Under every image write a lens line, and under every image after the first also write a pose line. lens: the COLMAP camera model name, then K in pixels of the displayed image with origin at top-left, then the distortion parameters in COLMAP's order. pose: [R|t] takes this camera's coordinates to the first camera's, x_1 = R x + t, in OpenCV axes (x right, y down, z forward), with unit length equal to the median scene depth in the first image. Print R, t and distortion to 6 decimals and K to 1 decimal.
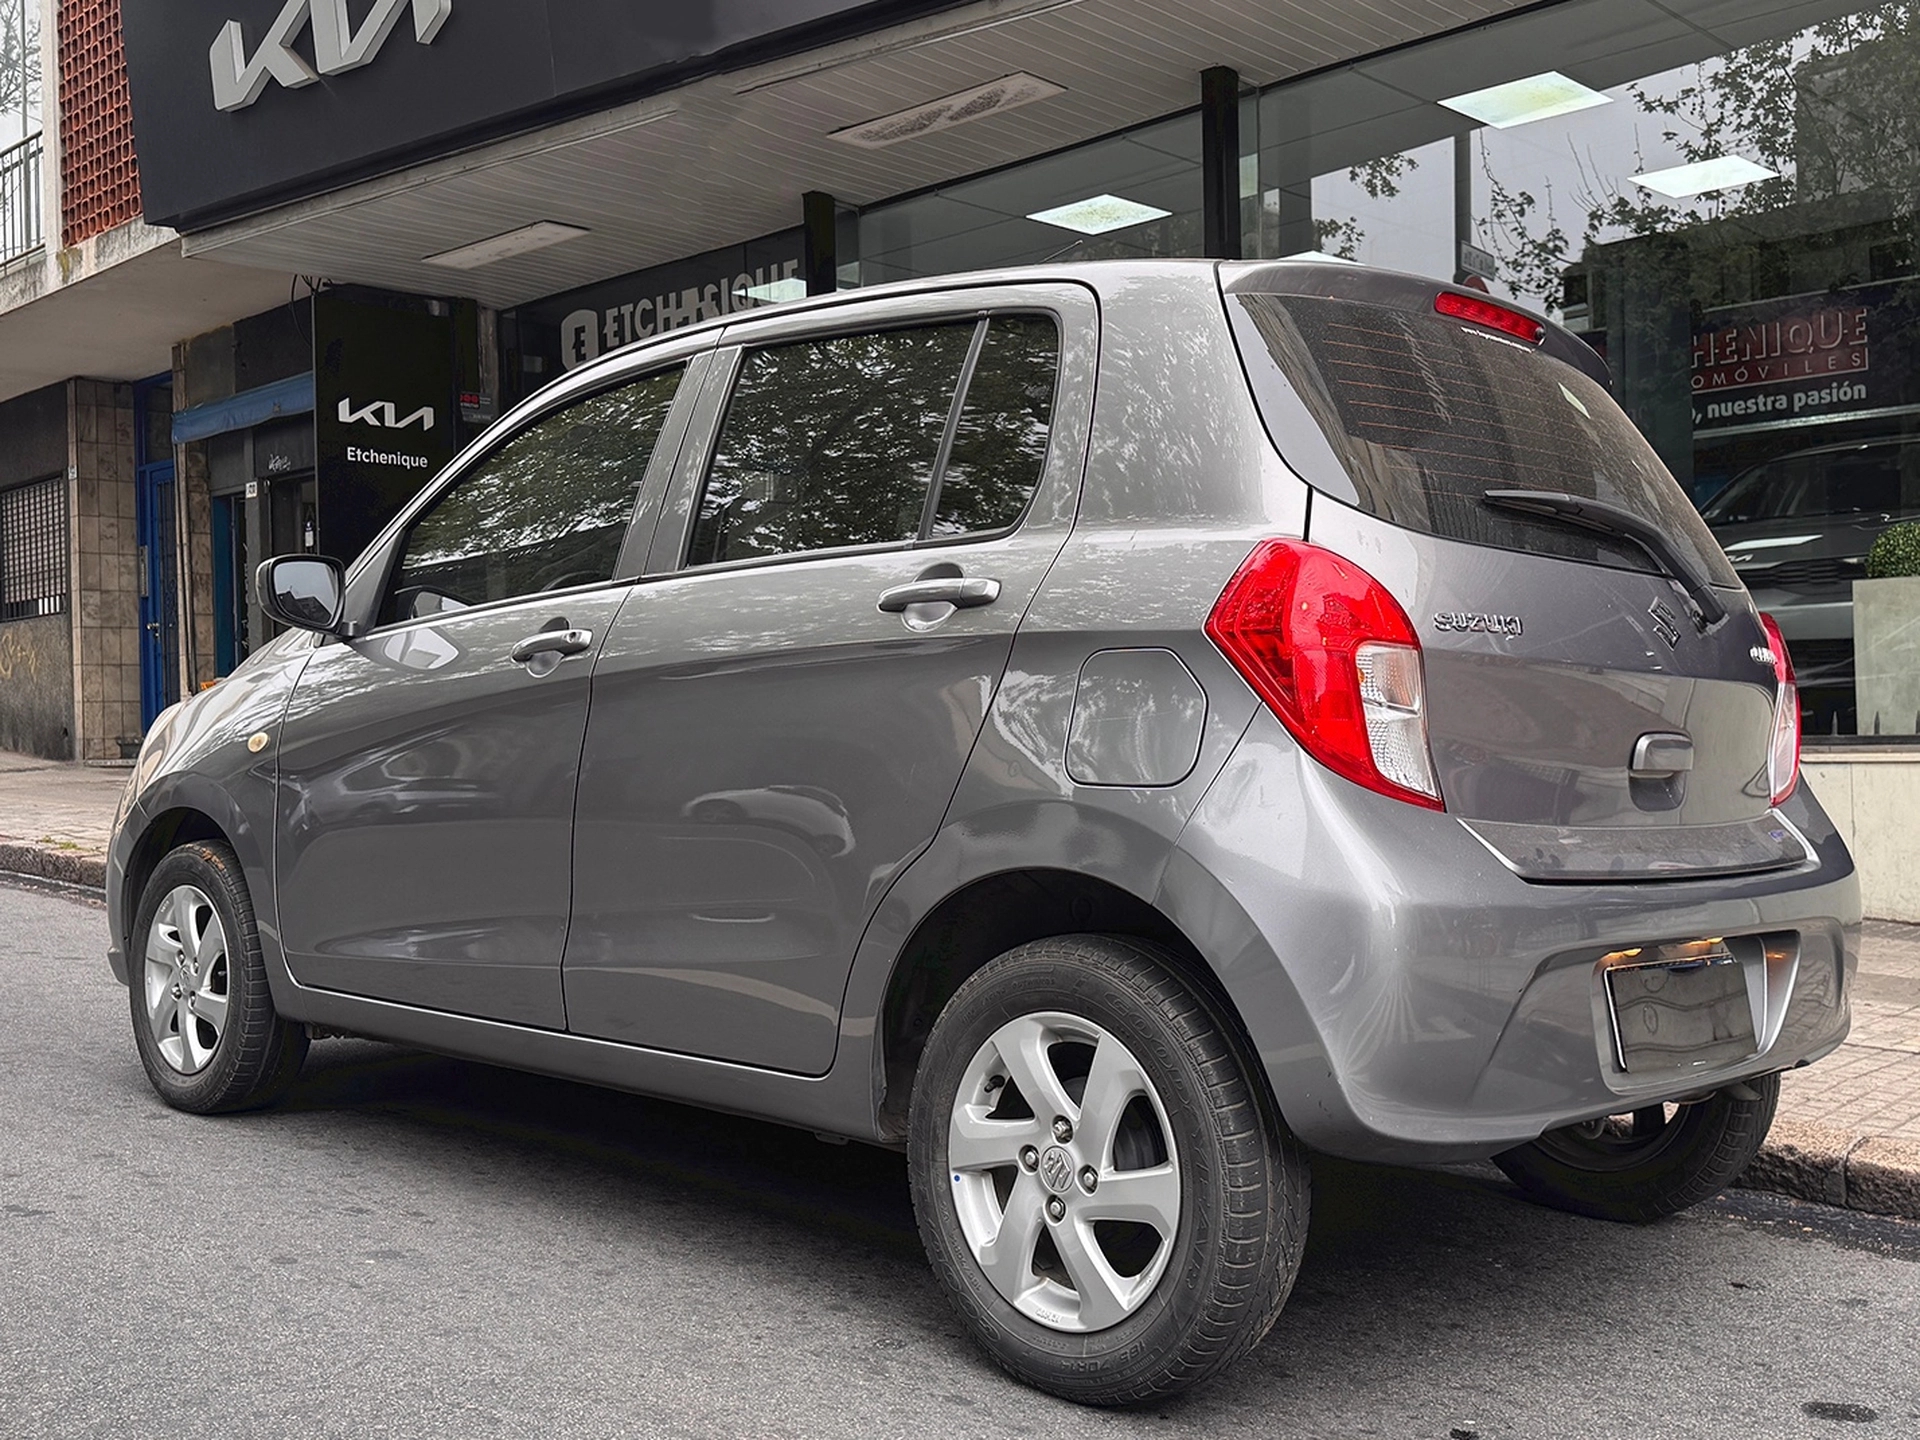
lens RADIAL K [[1850.0, 0, 1010.3], [0, 1850.0, 701.4], [0, 0, 1]] dist [0.146571, -0.285785]
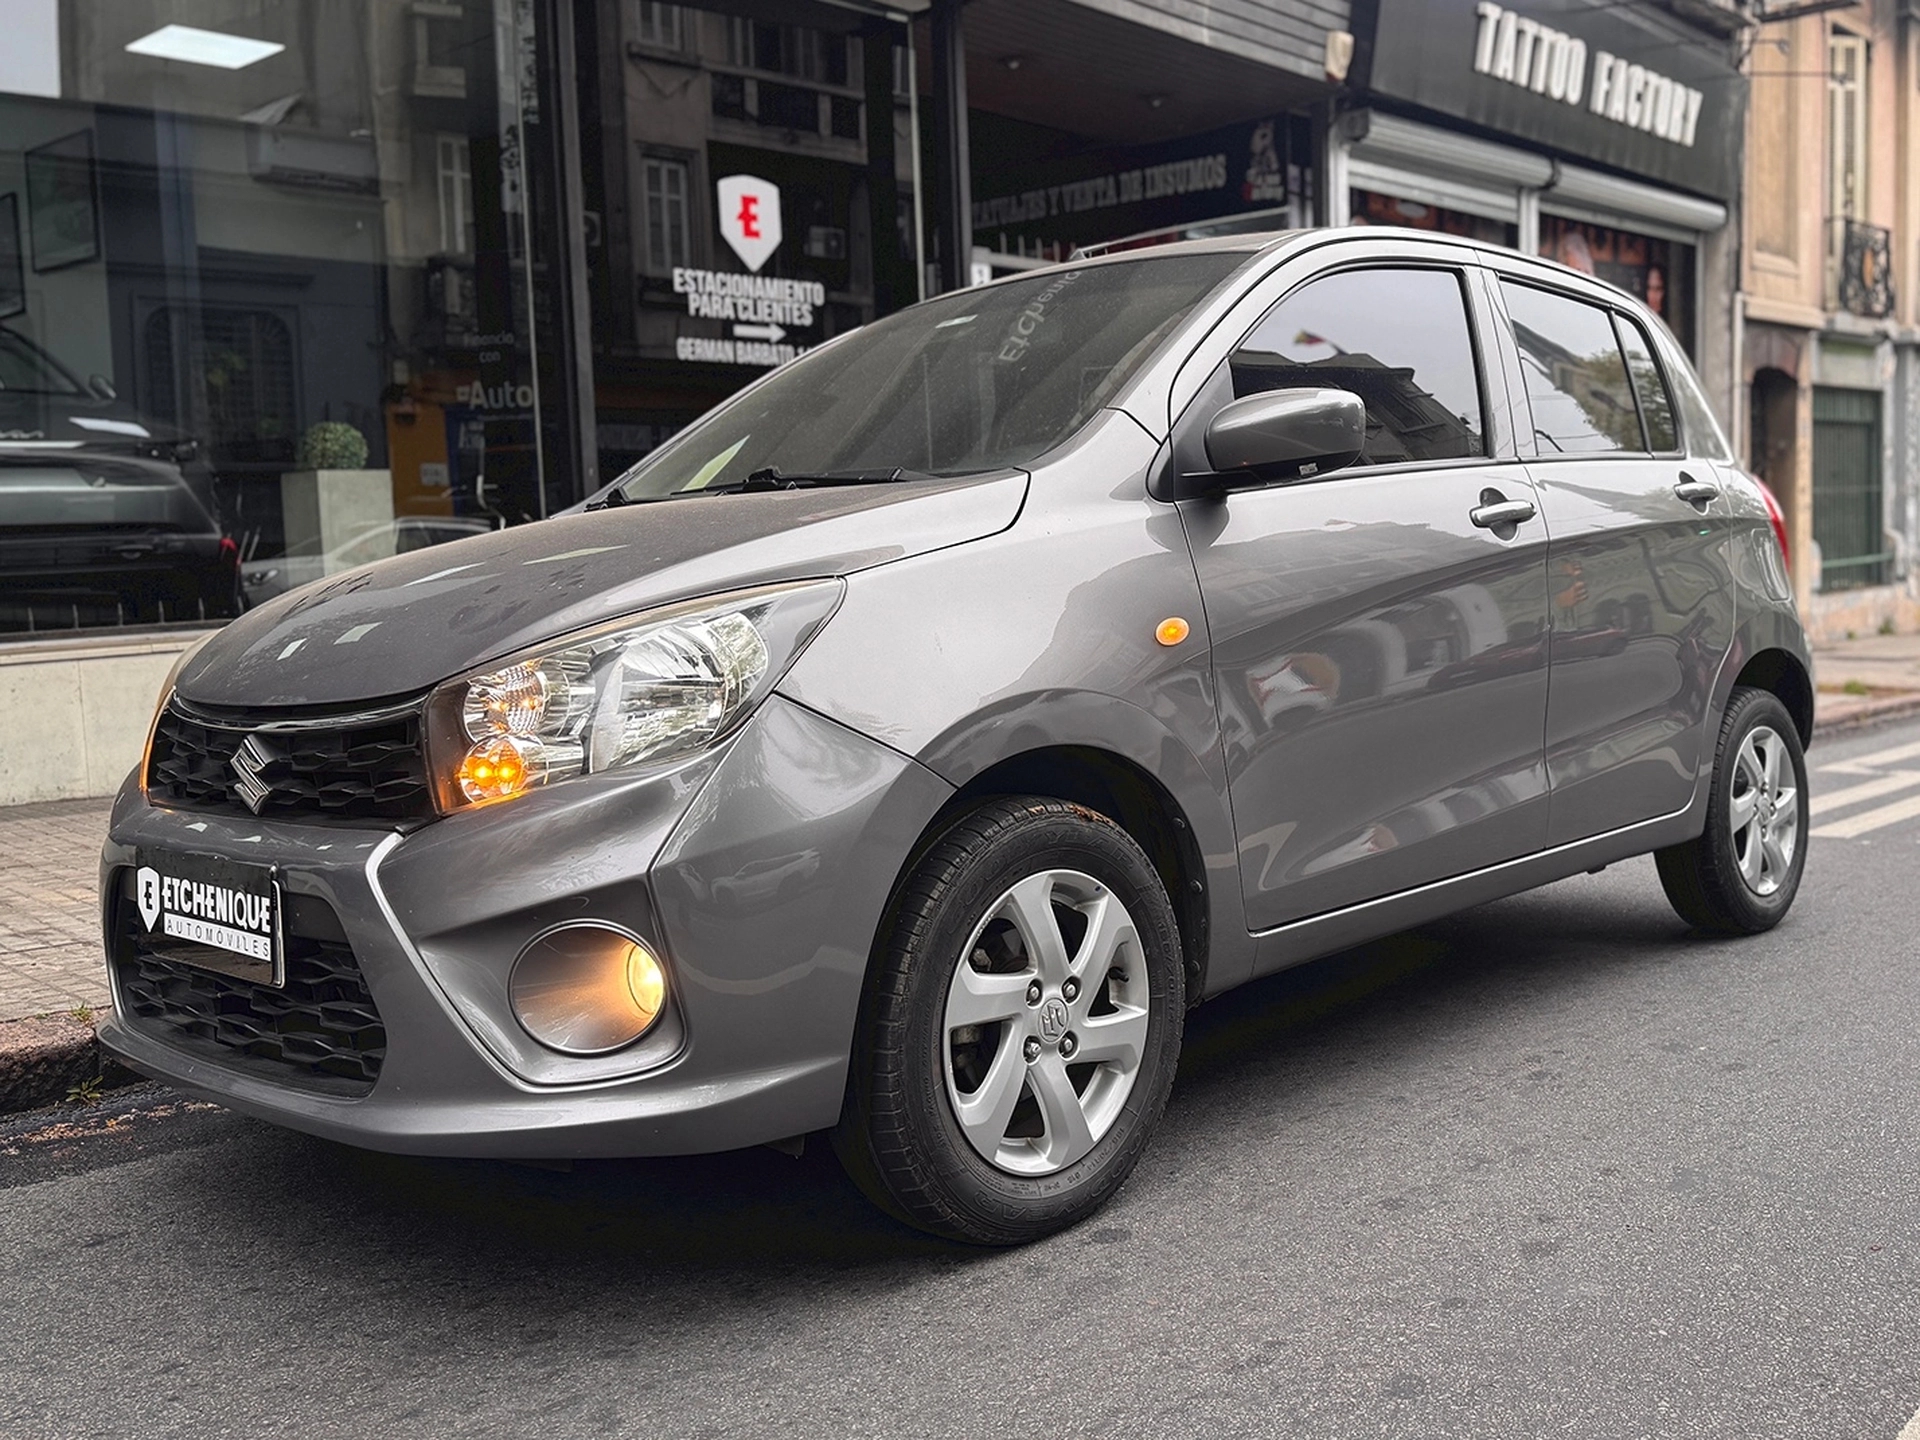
lens RADIAL K [[1746.0, 0, 1042.1], [0, 1746.0, 644.1], [0, 0, 1]] dist [0.137657, -0.210420]
pose [[0.007550, -0.046100, 0.998908, -1.308620], [0.018839, 0.998766, 0.045951, -0.006236], [-0.999794, 0.018471, 0.008409, 1.282940]]
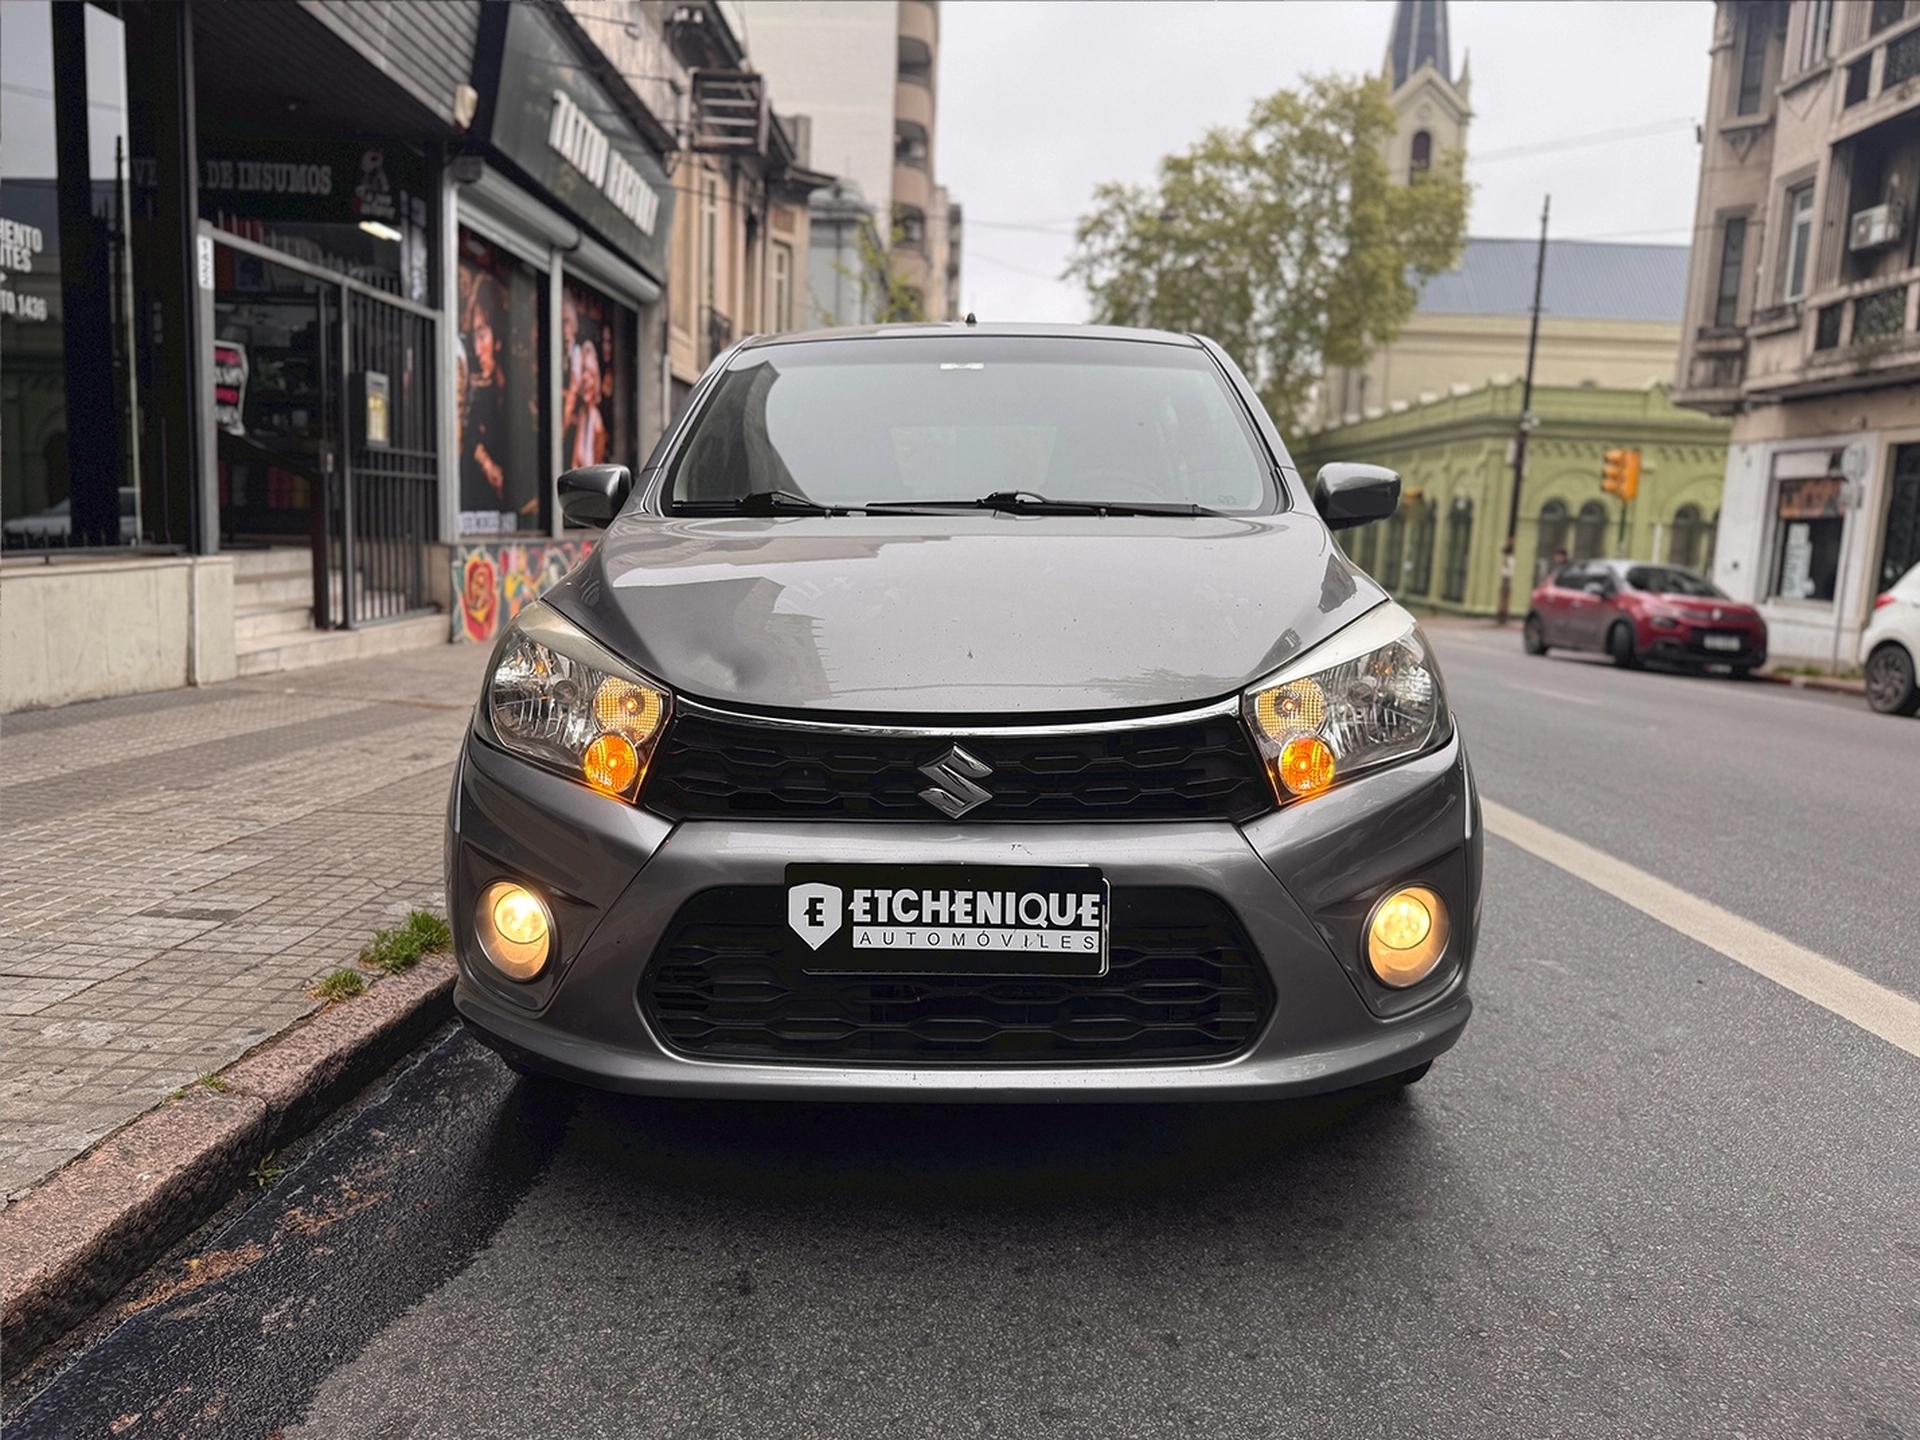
lens RADIAL K [[1420.4, 0, 924.3], [0, 1420.4, 683.4], [0, 0, 1]] dist [0.037473, -0.065687]
pose [[-0.649034, -0.089487, 0.755478, -1.004108], [-0.031745, 0.995378, 0.090631, -0.019028], [-0.760097, 0.034840, -0.648875, 2.042652]]
